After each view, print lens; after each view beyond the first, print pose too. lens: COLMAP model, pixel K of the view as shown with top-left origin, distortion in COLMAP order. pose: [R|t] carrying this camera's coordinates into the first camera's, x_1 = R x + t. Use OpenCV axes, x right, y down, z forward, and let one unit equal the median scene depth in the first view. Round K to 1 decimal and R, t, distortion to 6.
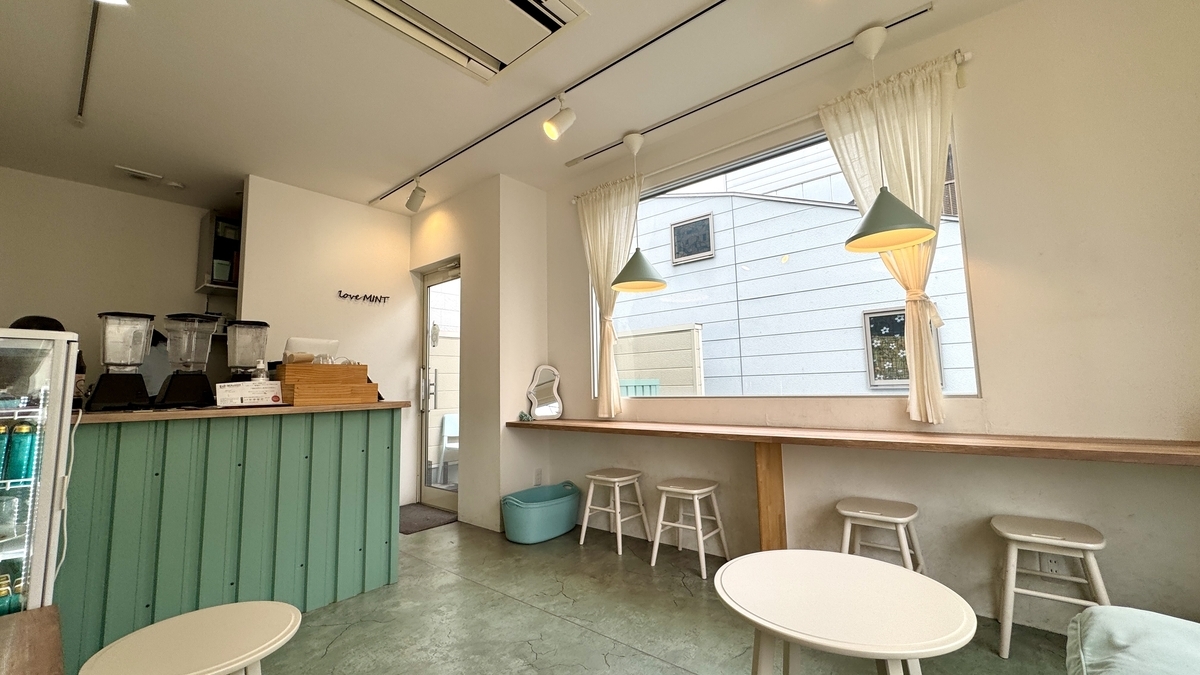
lens RADIAL K [[482.6, 0, 548.0], [0, 482.6, 338.8], [0, 0, 1]] dist [-0.001584, -0.000162]
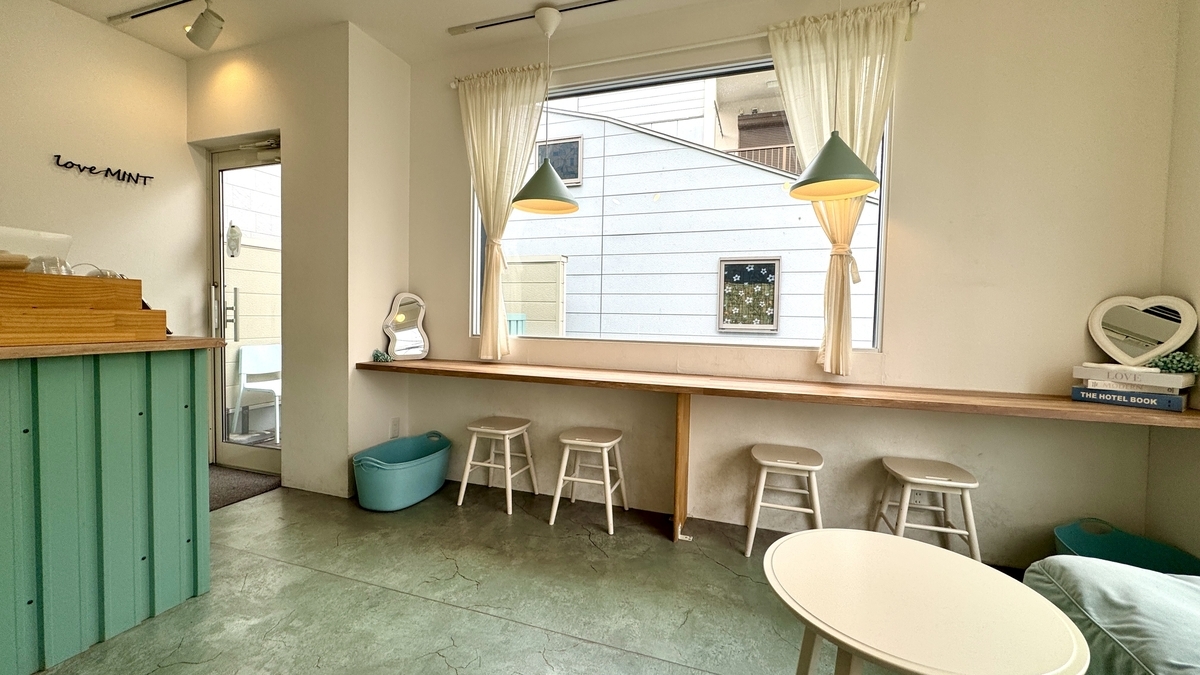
lens RADIAL K [[482.6, 0, 548.0], [0, 482.6, 338.8], [0, 0, 1]] dist [-0.001584, -0.000162]
pose [[0.916227, 0.016895, 0.400304, -0.127365], [-0.078048, 0.987497, 0.136961, 0.002276], [-0.392985, -0.156730, 0.906090, 0.191539]]
